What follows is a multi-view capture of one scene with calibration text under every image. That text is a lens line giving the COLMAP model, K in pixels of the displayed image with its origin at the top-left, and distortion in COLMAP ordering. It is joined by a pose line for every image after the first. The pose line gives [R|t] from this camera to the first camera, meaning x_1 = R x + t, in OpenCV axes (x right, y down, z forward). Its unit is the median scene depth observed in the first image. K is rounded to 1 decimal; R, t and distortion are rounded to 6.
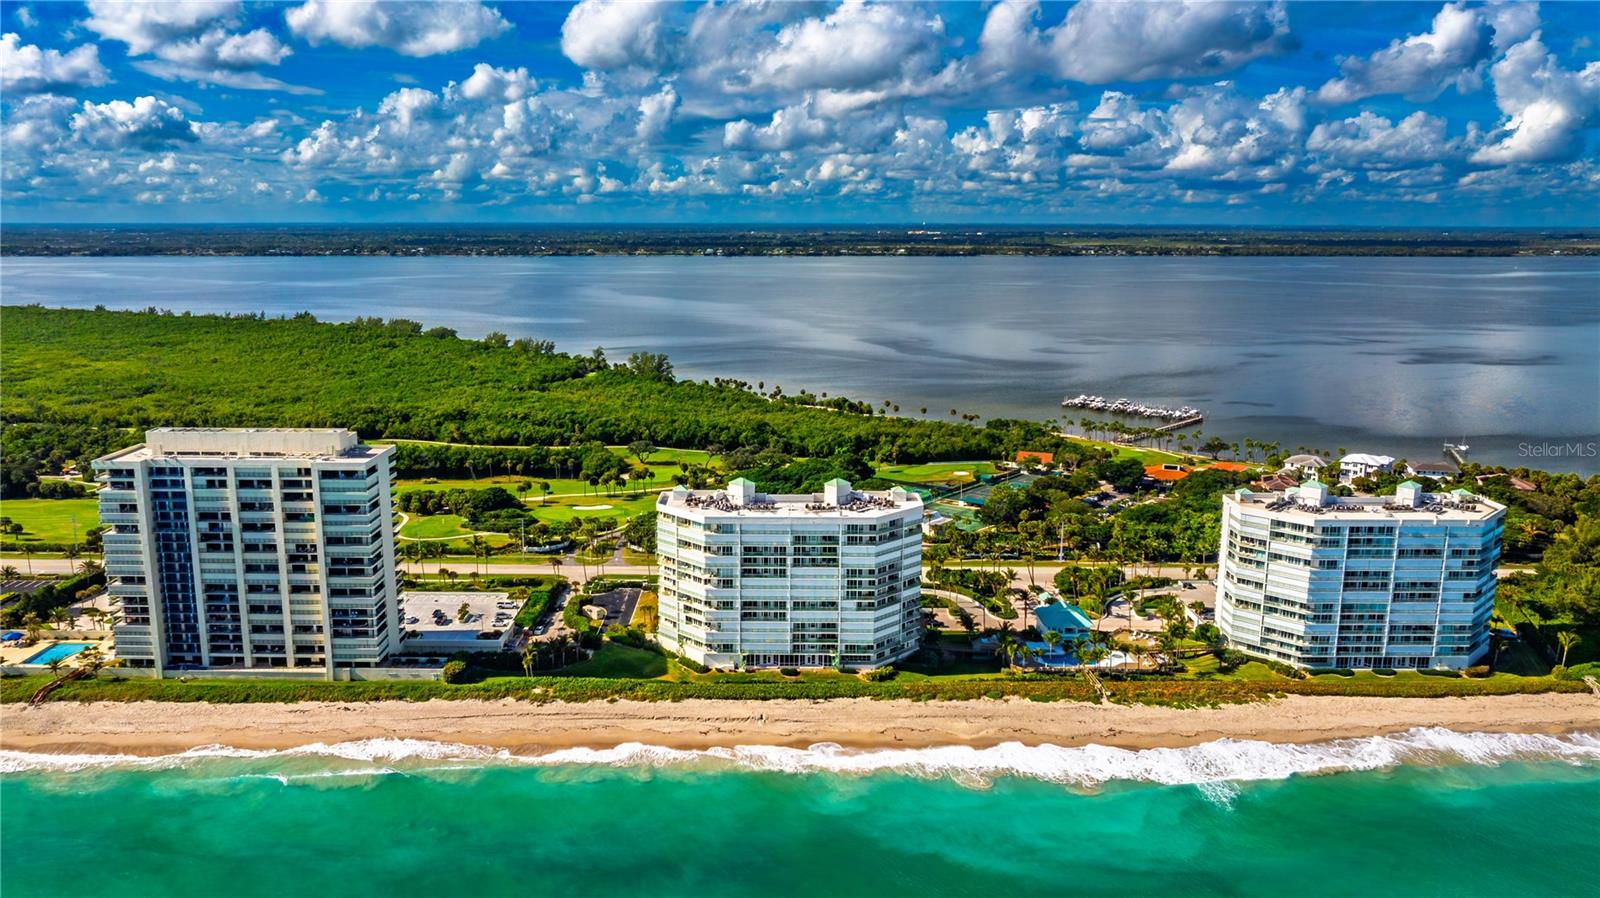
lens RADIAL K [[1165.8, 0, 770.0], [0, 1165.8, 480.7], [0, 0, 1]] dist [-0.012840, -0.001239]
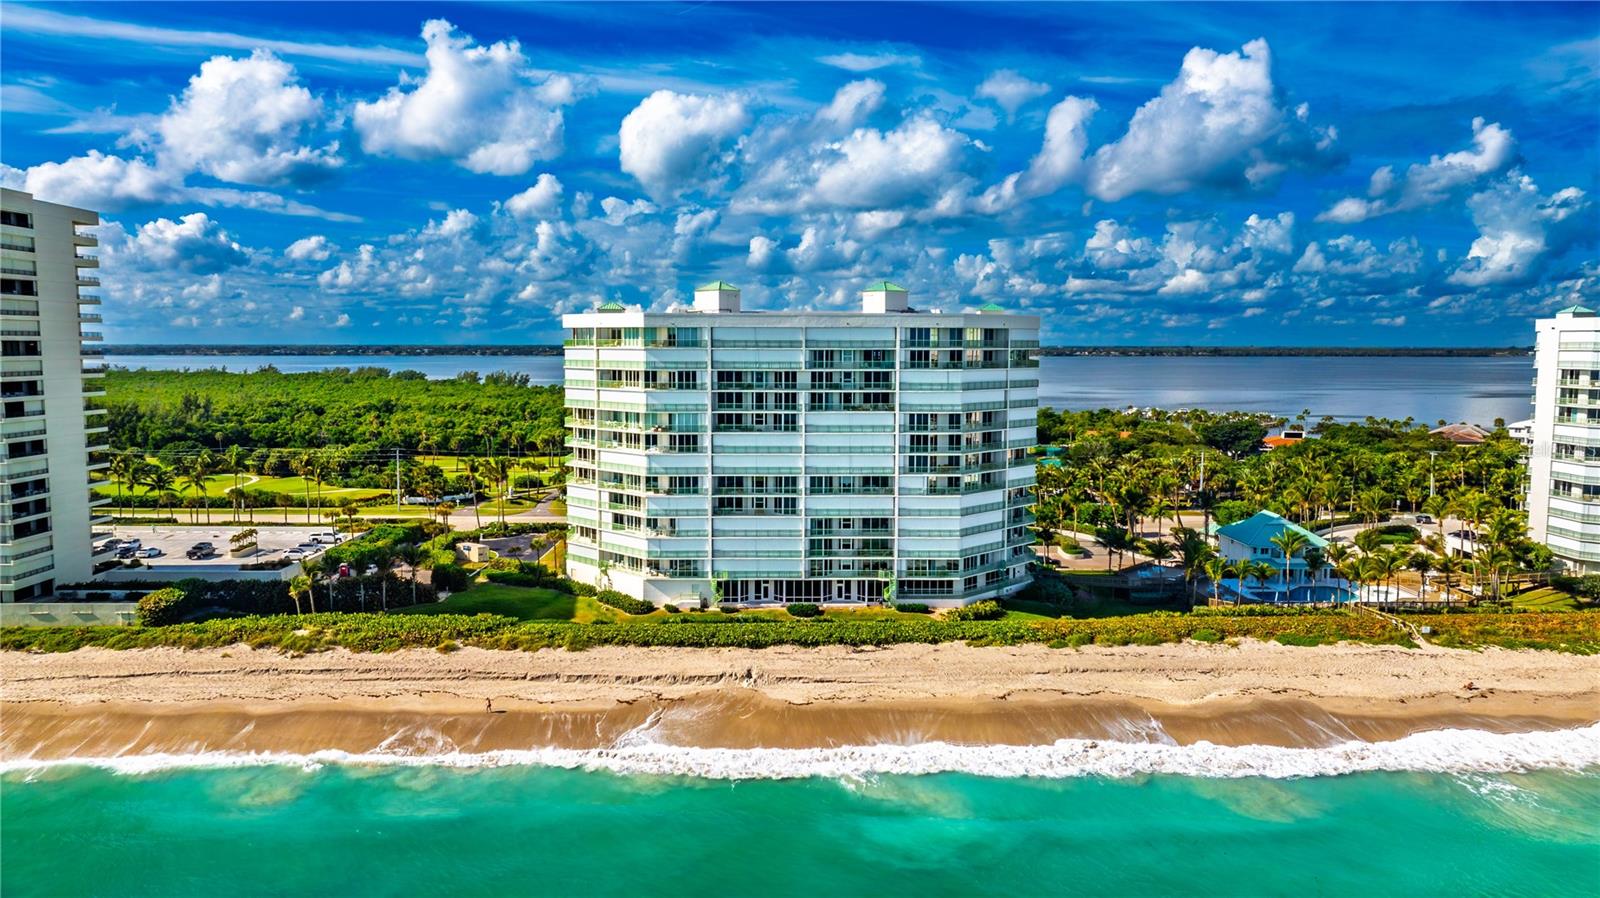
lens RADIAL K [[1126.8, 0, 800.0], [0, 1126.8, 449.0], [0, 0, 1]] dist [-0.021365, -0.000735]
pose [[0.999699, -0.002779, 0.024366, 0.002557], [0.005862, 0.991835, -0.127396, 0.156986], [-0.023813, 0.127500, 0.991553, 0.483298]]
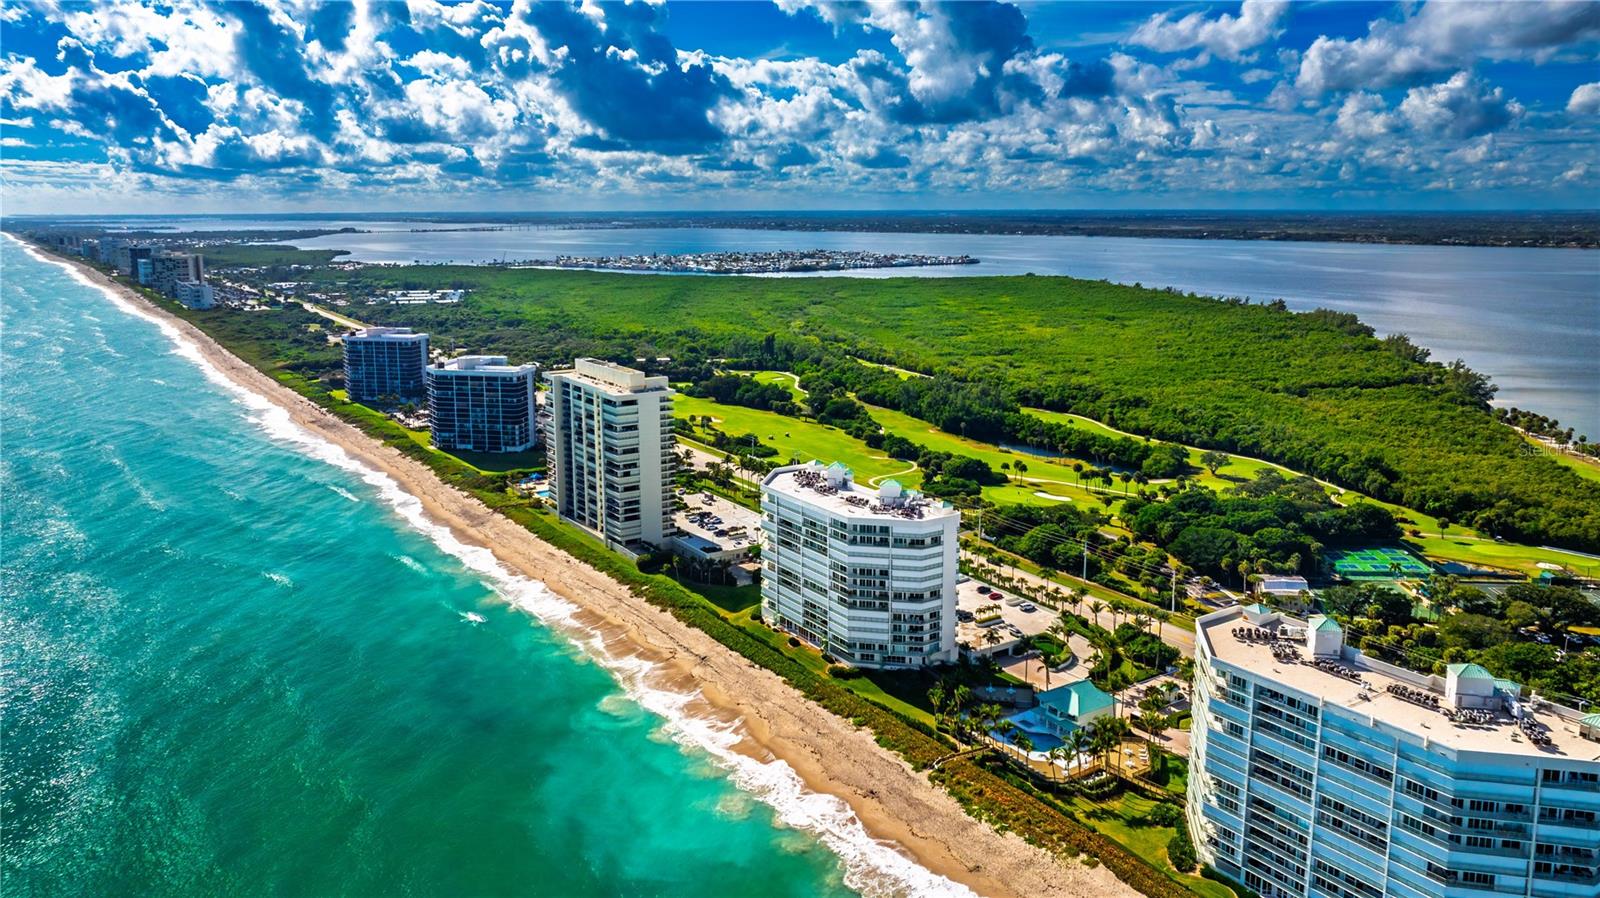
lens RADIAL K [[1126.8, 0, 800.0], [0, 1126.8, 449.0], [0, 0, 1]] dist [-0.021365, -0.000735]
pose [[0.557157, 0.170178, -0.812782, 0.841046], [-0.176358, 0.980697, 0.084444, -0.100922], [0.811464, 0.096292, 0.576415, 0.386372]]
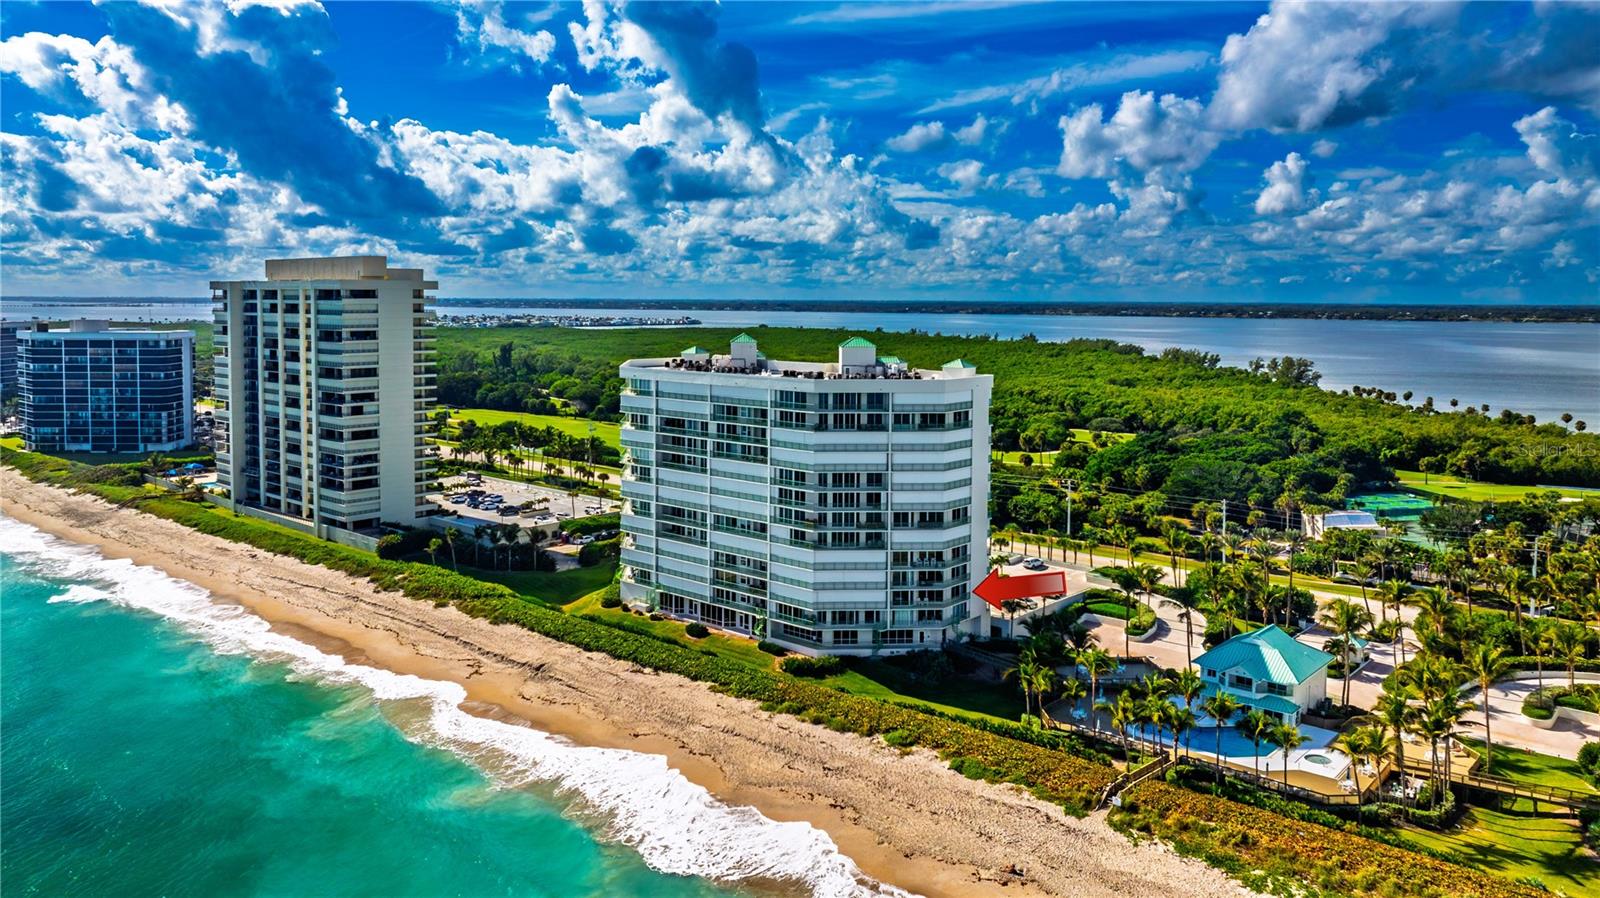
lens RADIAL K [[1147.4, 0, 796.9], [0, 1147.4, 384.3], [0, 0, 1]] dist [-0.022263, 0.002022]
pose [[0.752423, 0.049831, -0.656793, 0.444728], [-0.146095, 0.984923, -0.092640, 0.085507], [0.642274, 0.165658, 0.748359, 0.565442]]
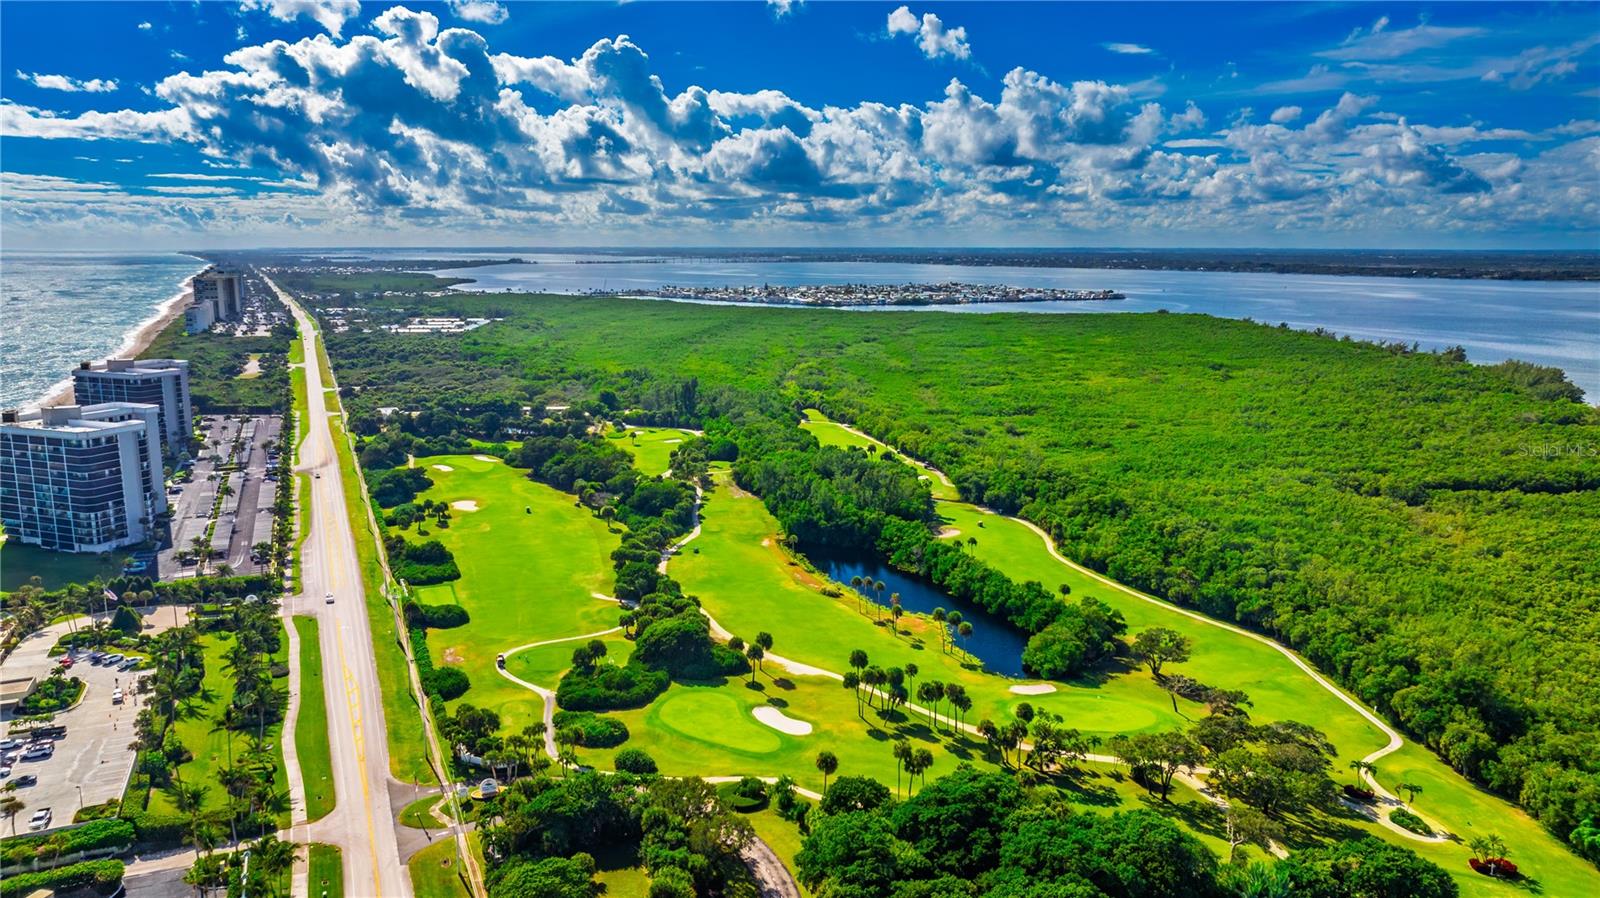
lens RADIAL K [[1126.8, 0, 800.0], [0, 1126.8, 449.0], [0, 0, 1]] dist [-0.021365, -0.000735]
pose [[0.406797, 0.160858, -0.899244, 0.463885], [-0.198733, 0.976382, 0.084754, -0.227240], [0.891640, 0.144231, 0.429157, 1.237109]]
